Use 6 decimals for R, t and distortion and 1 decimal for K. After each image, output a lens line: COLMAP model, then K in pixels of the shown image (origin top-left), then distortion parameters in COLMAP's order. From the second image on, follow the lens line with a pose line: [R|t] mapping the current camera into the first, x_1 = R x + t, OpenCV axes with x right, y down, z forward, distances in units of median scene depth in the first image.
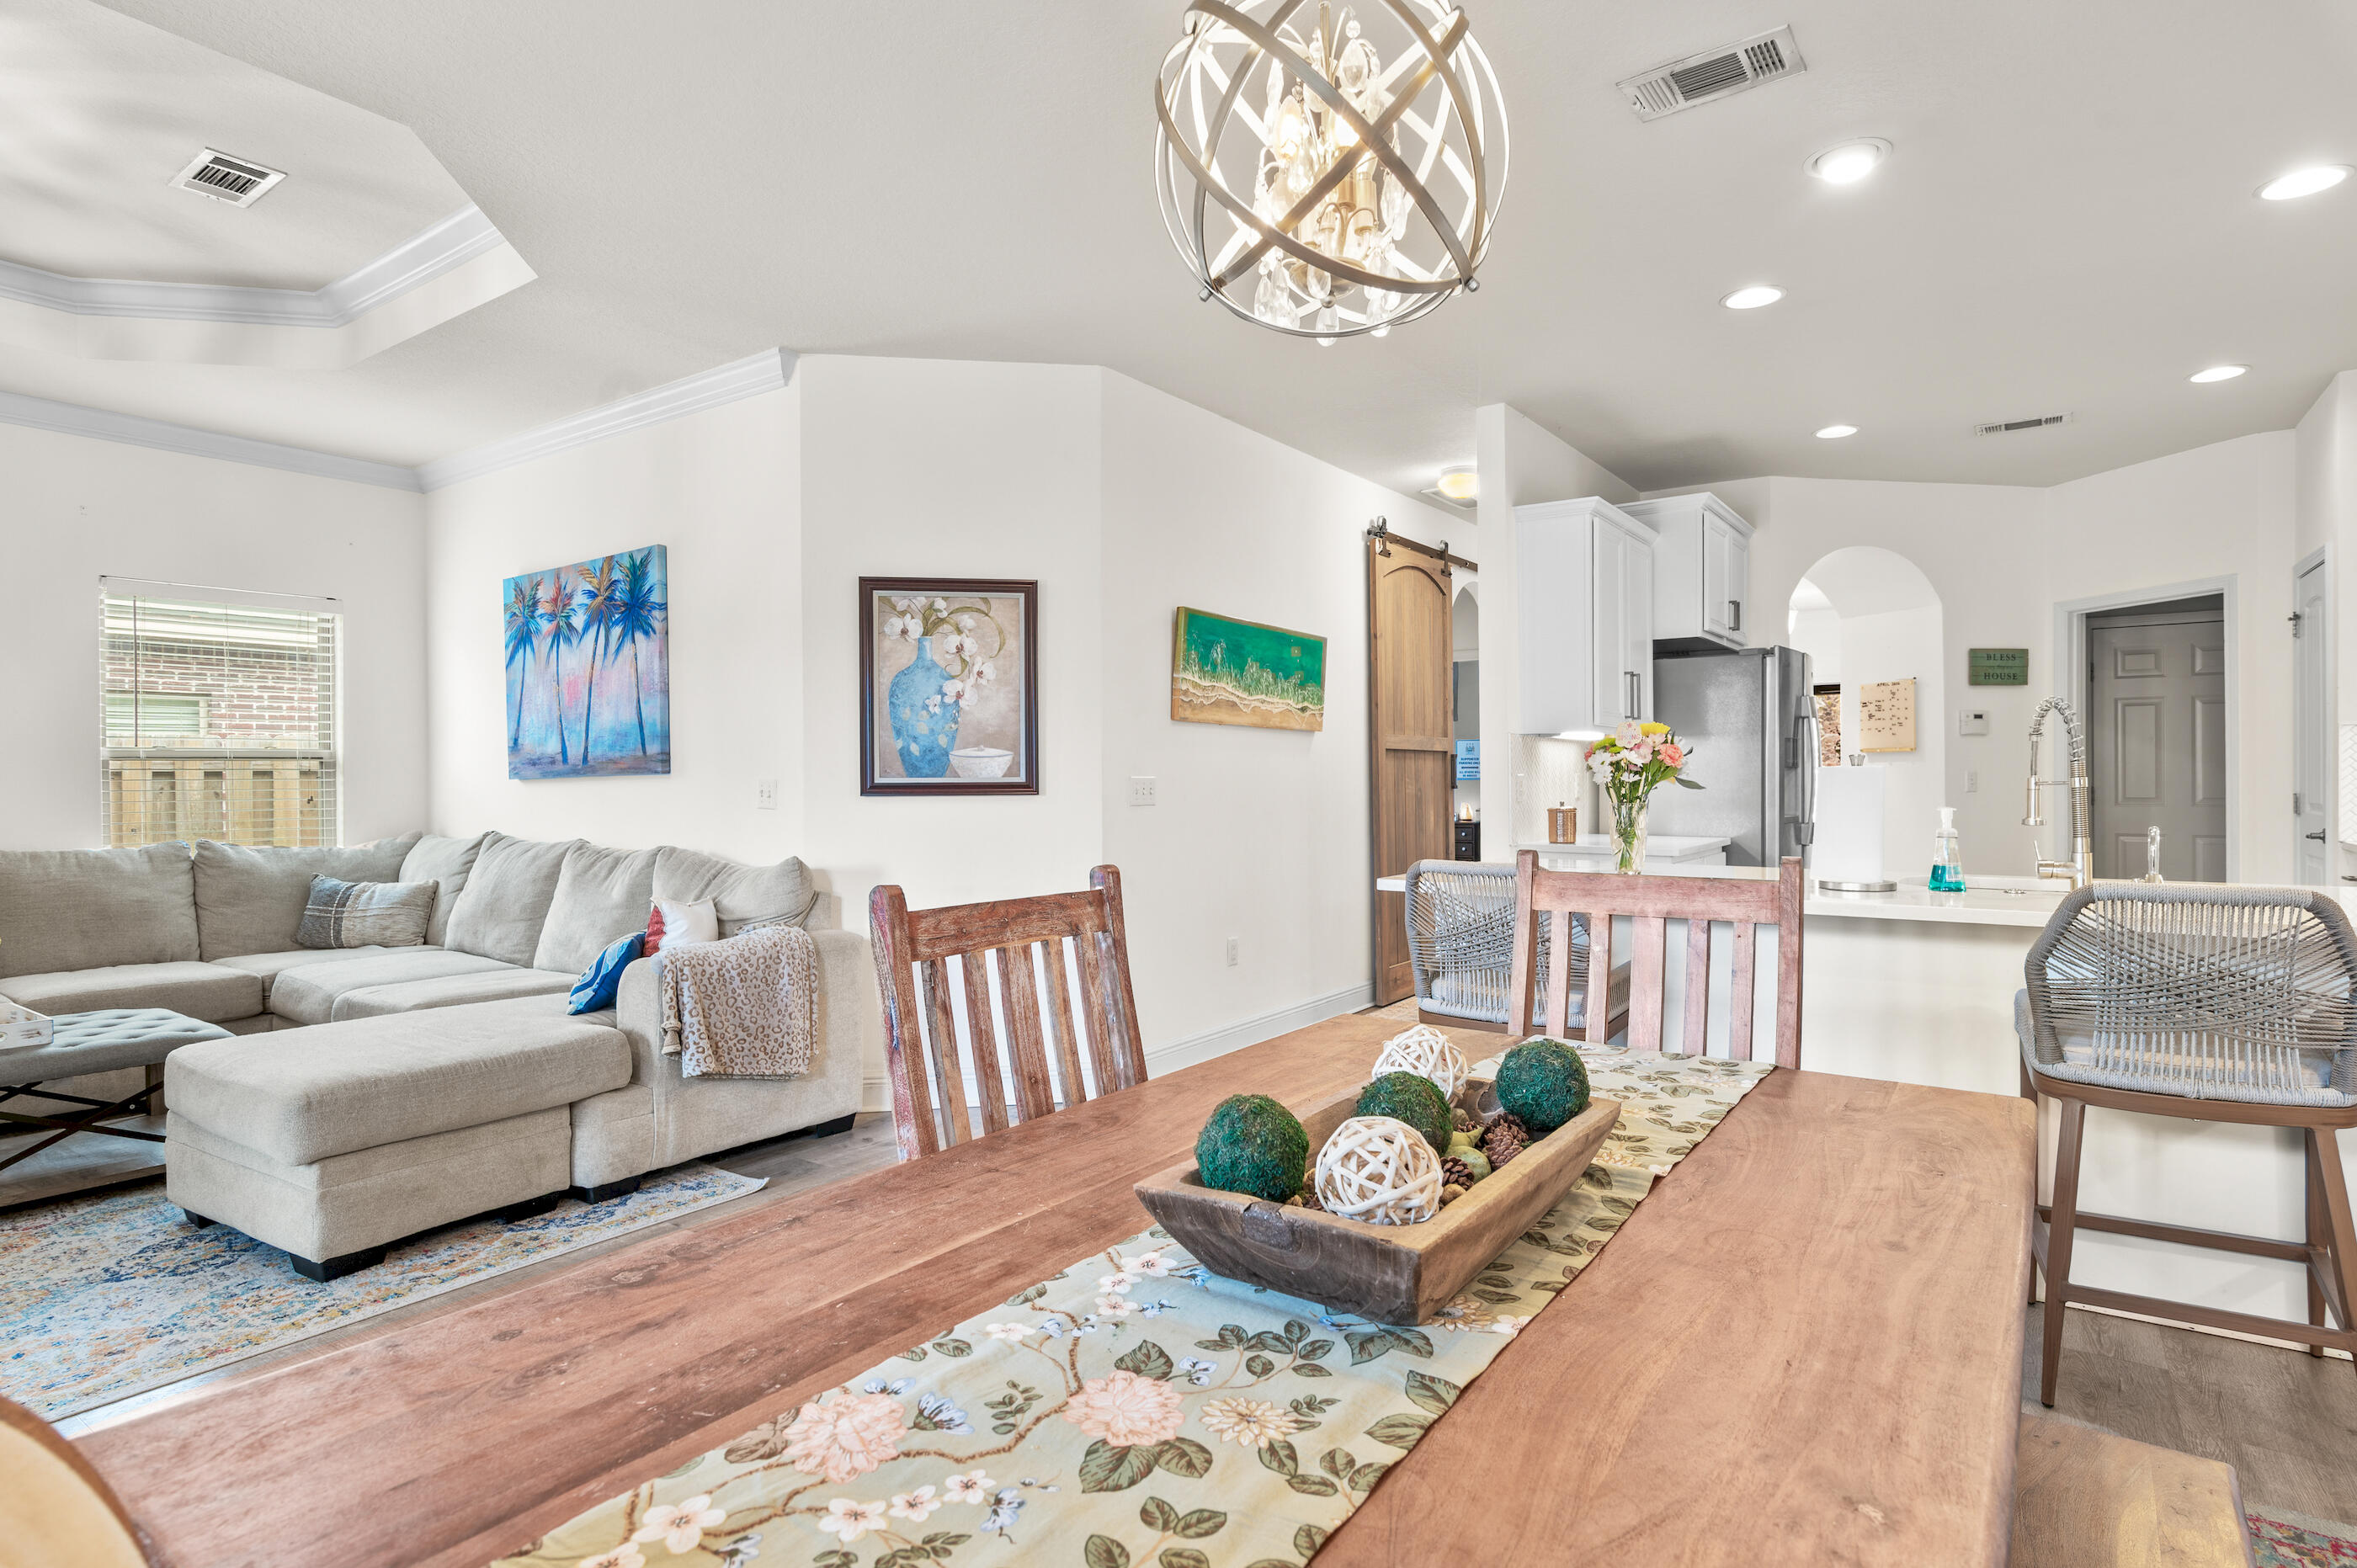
lens RADIAL K [[1212.4, 0, 1173.4], [0, 1212.4, 782.4], [0, 0, 1]] dist [-0.001531, 0.001052]
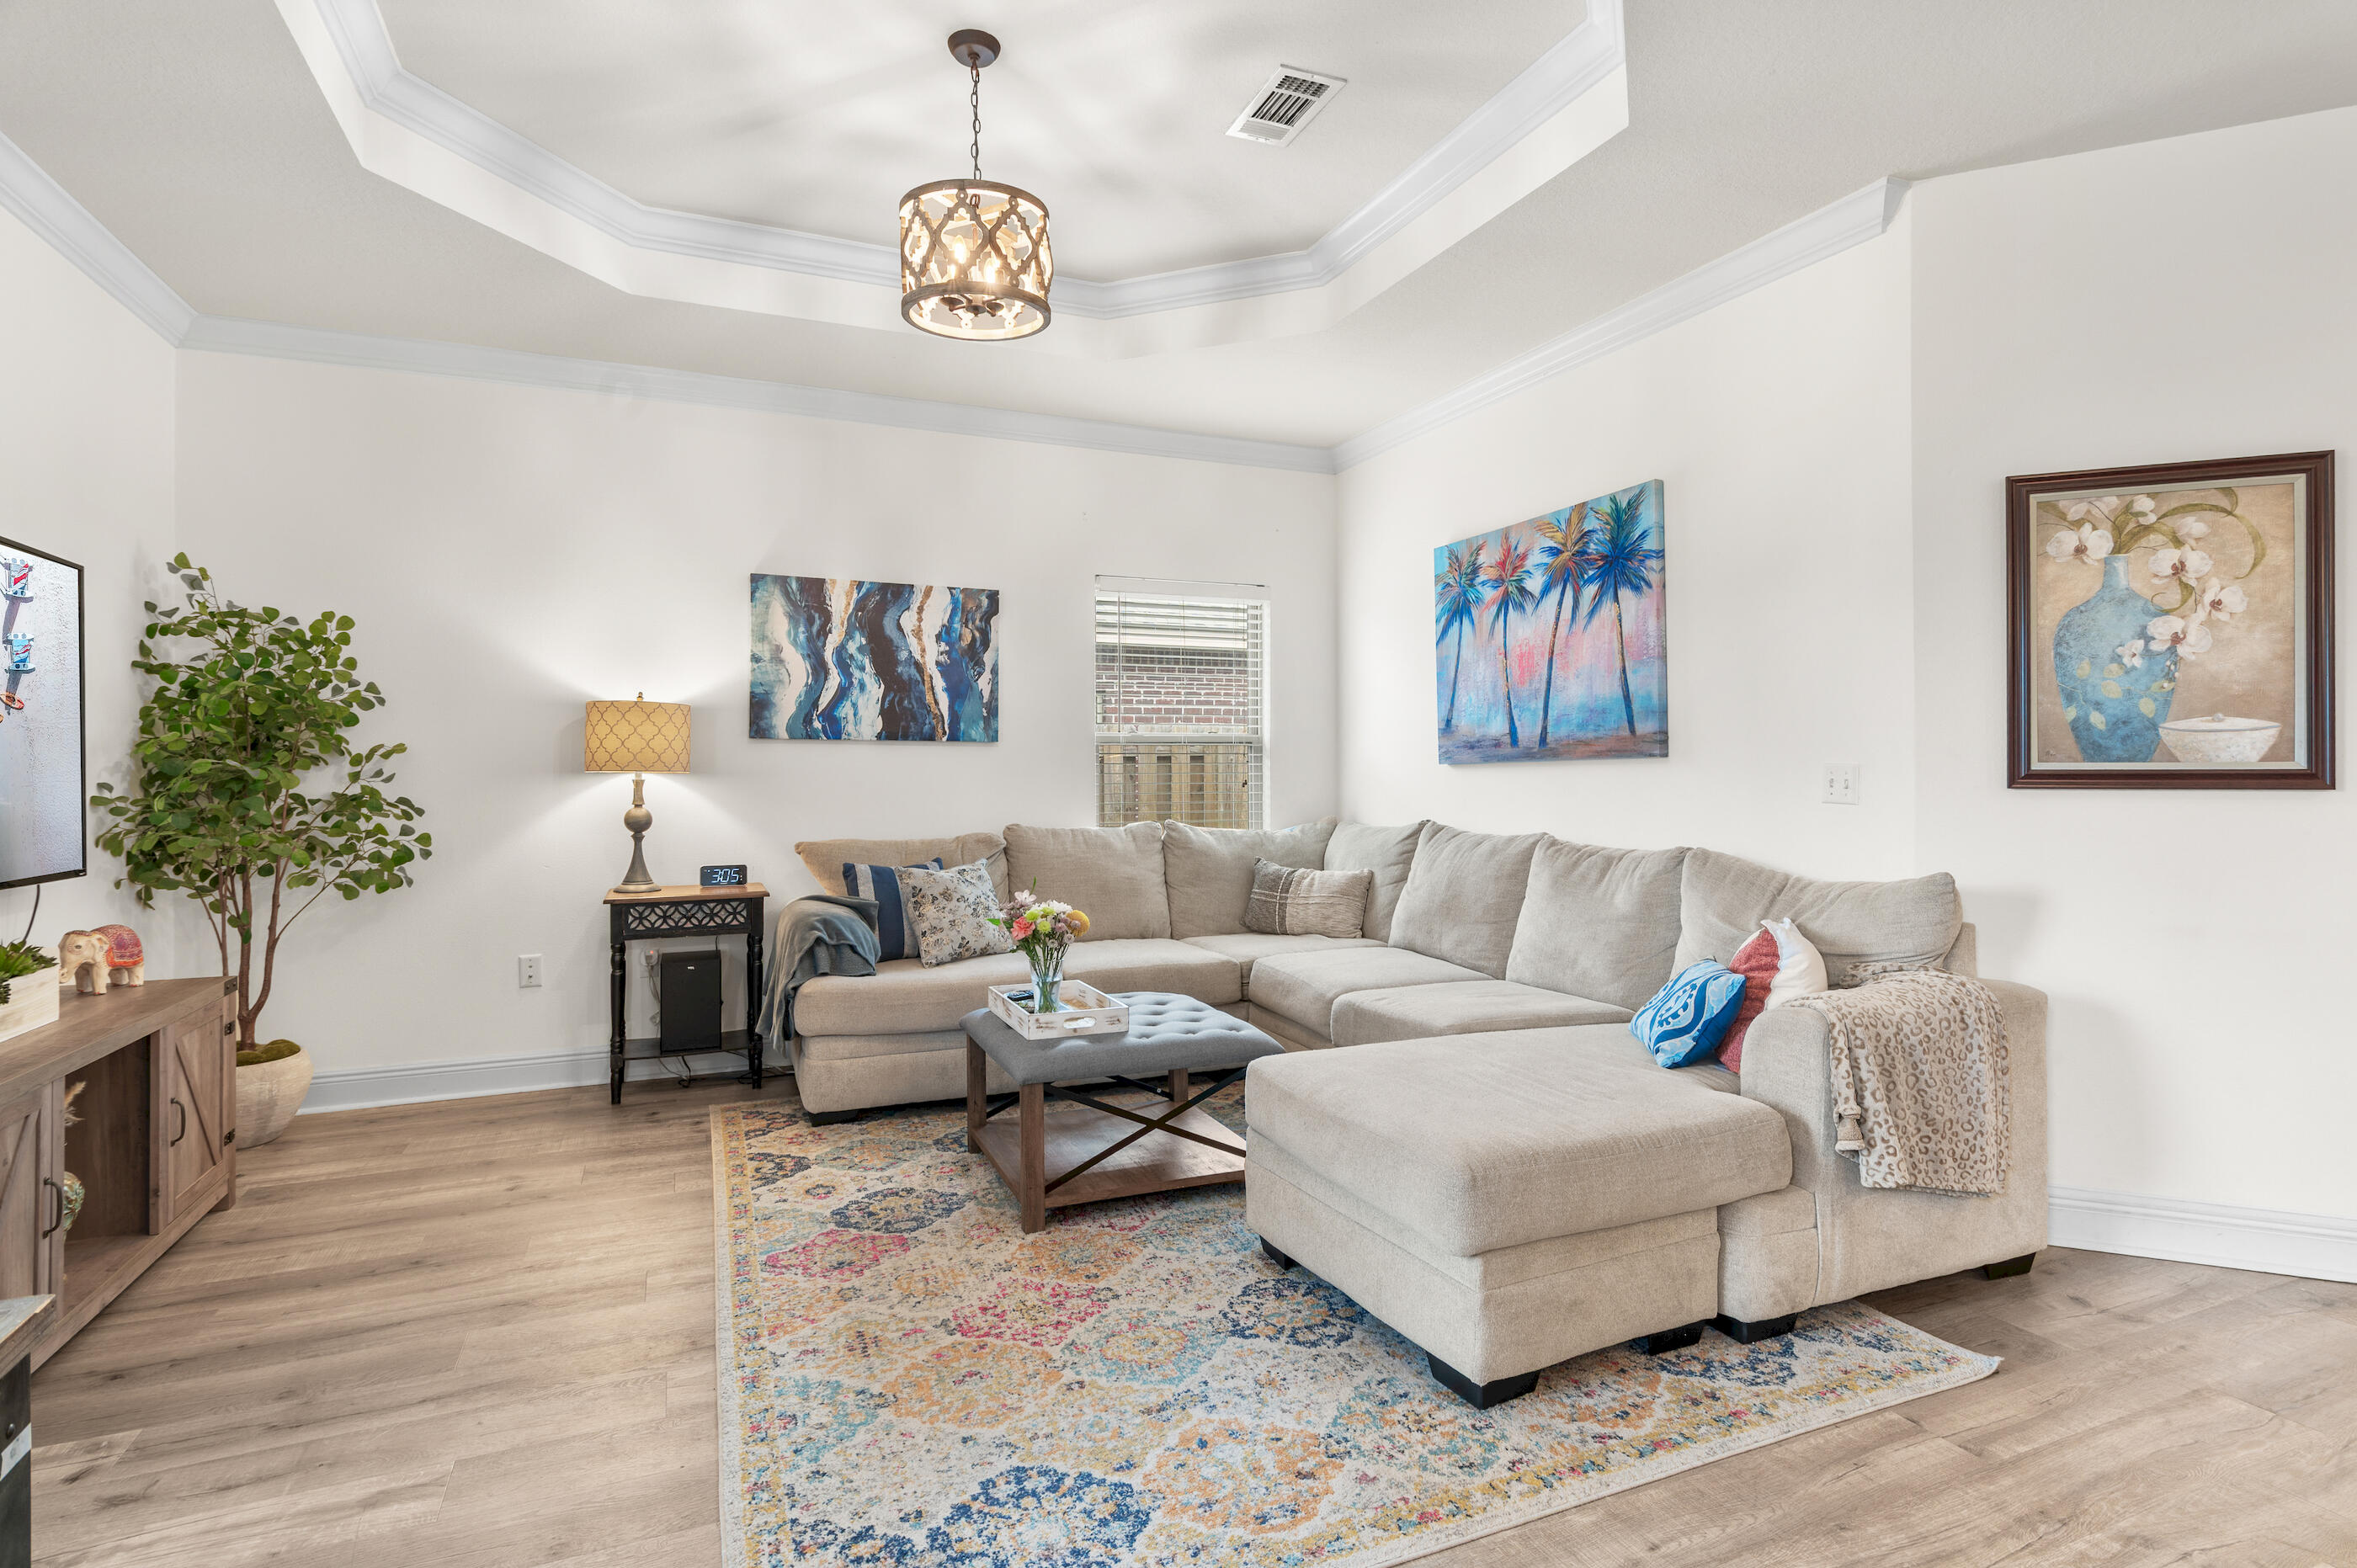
lens RADIAL K [[1164.8, 0, 1182.8], [0, 1164.8, 761.9], [0, 0, 1]] dist [-0.002471, 0.003866]
pose [[0.853337, 0.001658, -0.521357, -0.285280], [-0.005419, 0.999969, -0.005689, 0.002281], [0.521331, 0.007680, 0.853320, 0.156991]]
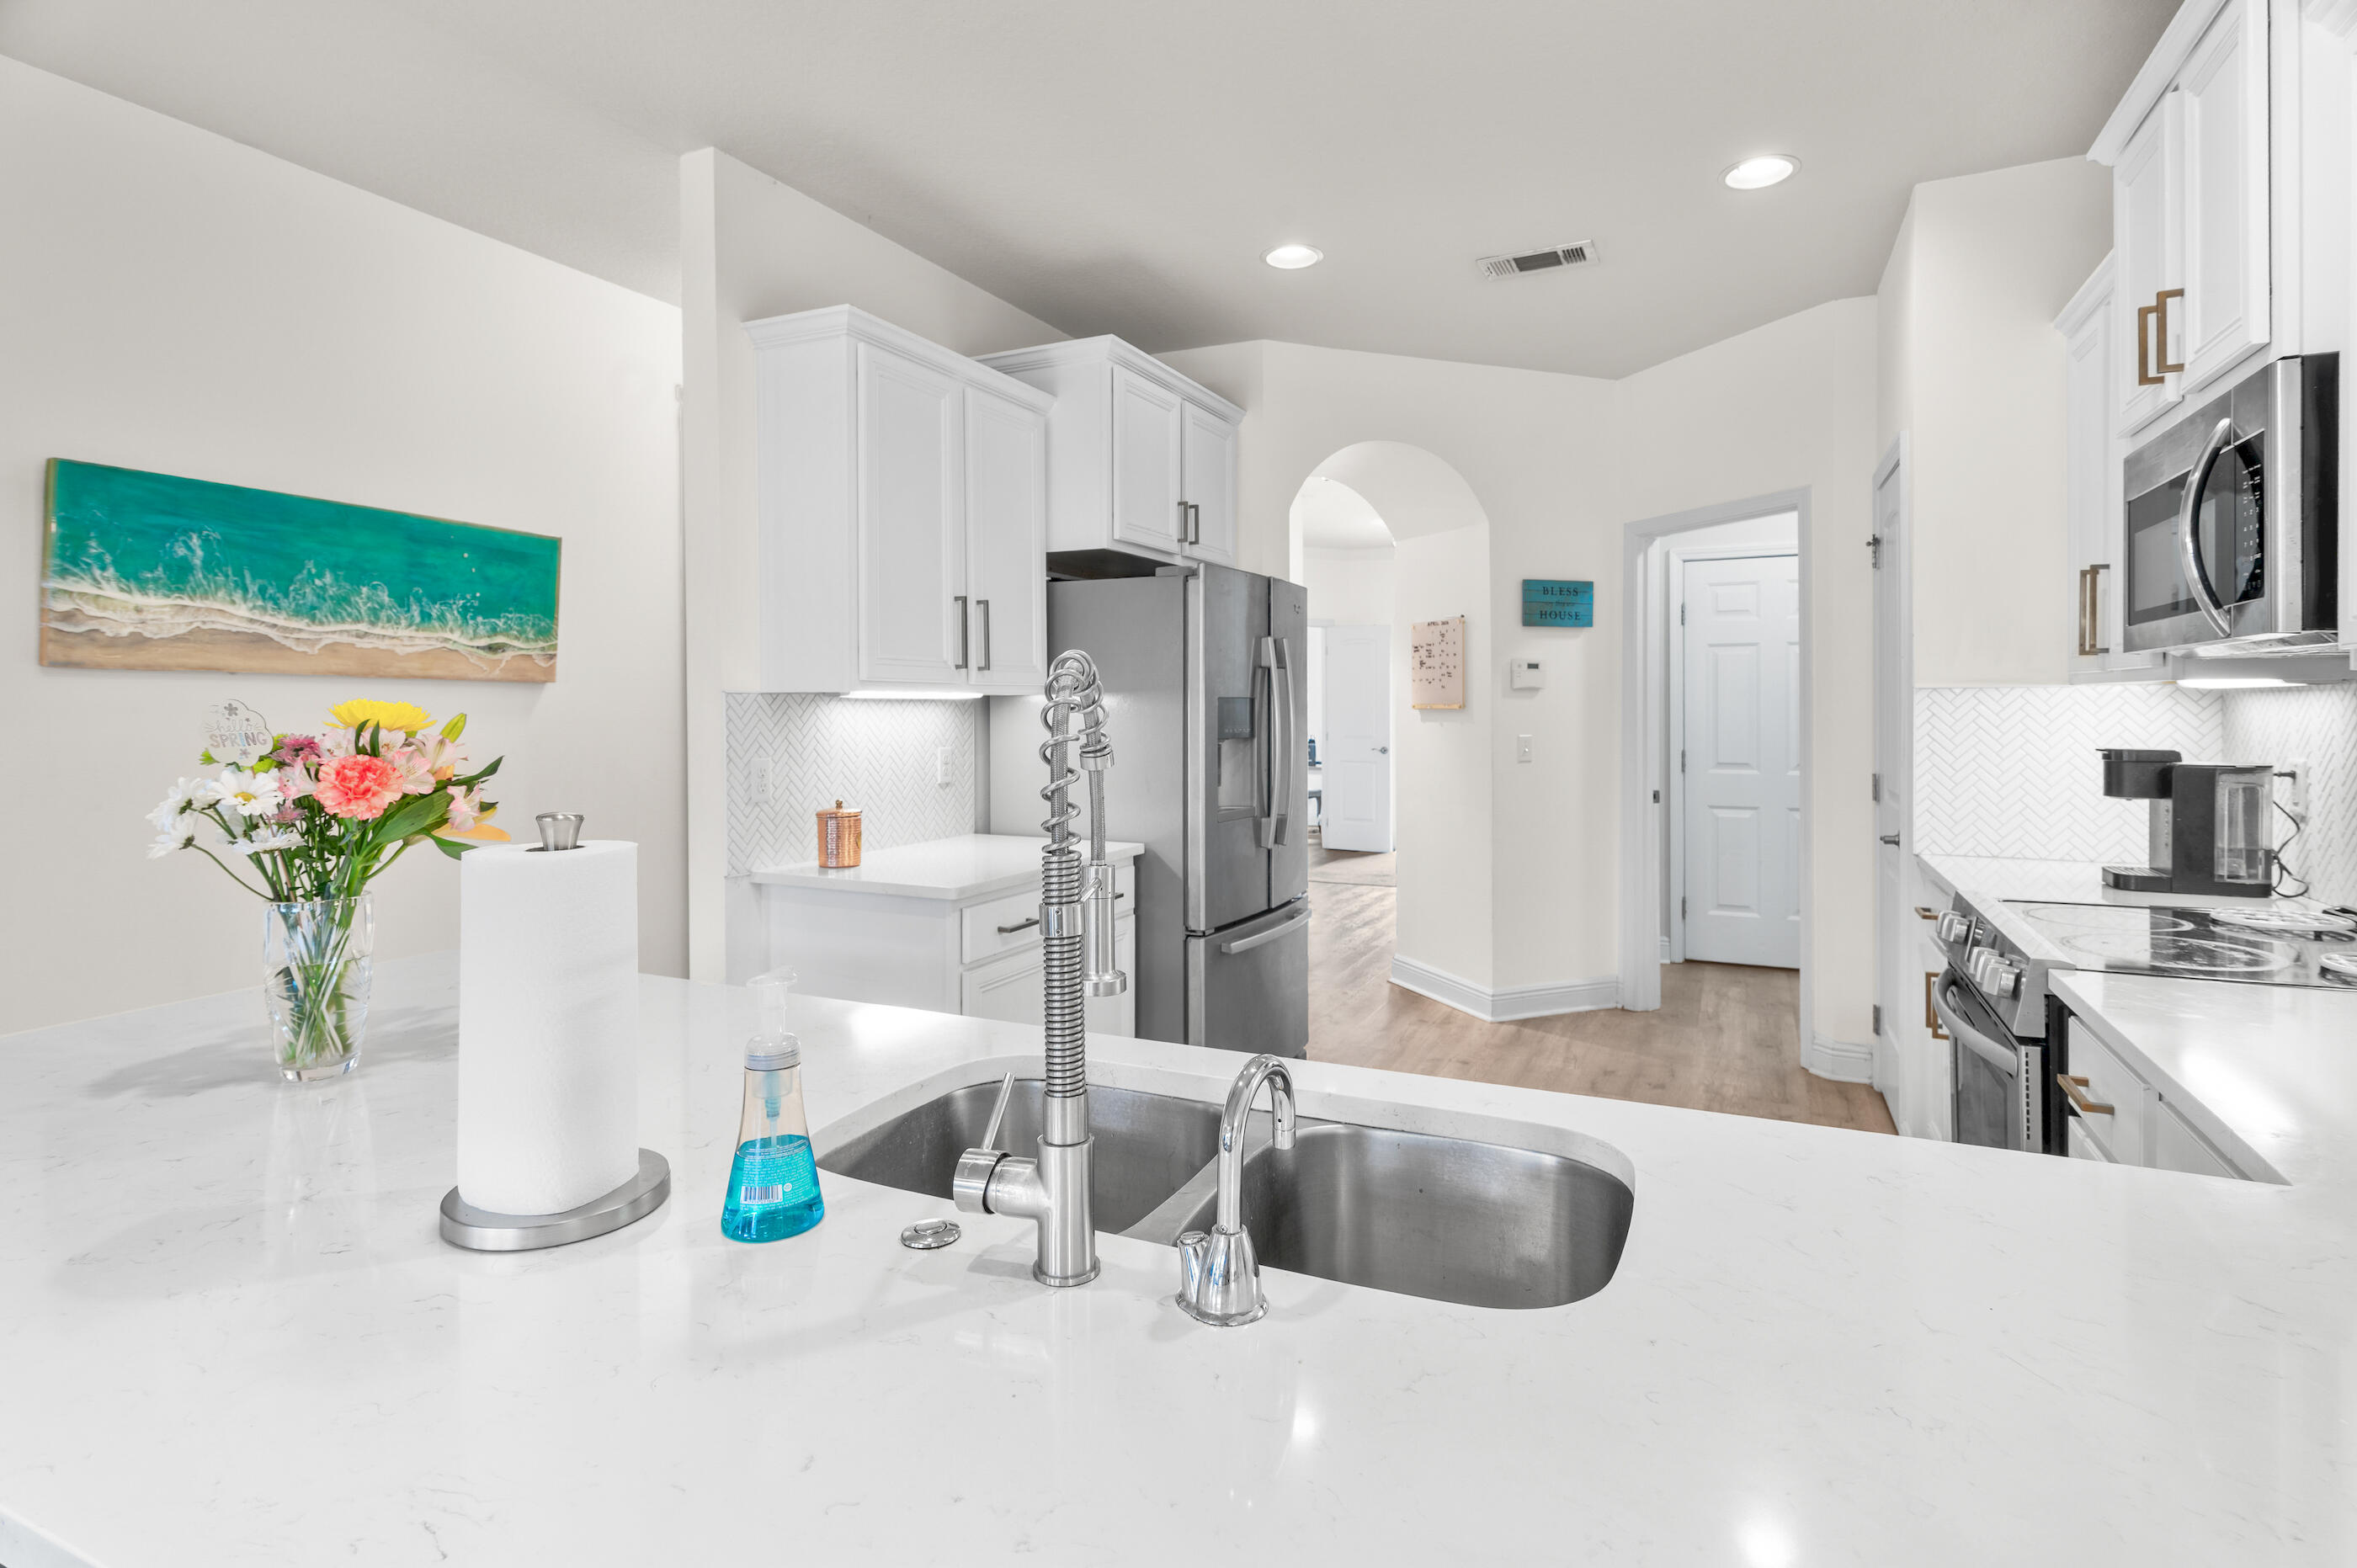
lens RADIAL K [[1164.8, 0, 1188.2], [0, 1164.8, 706.3], [0, 0, 1]] dist [-0.002471, 0.003866]
pose [[0.984175, 0.001590, 0.177190, 0.413860], [-0.000280, 0.999972, -0.007415, -0.030323], [-0.177197, 0.007248, 0.984149, 0.396677]]
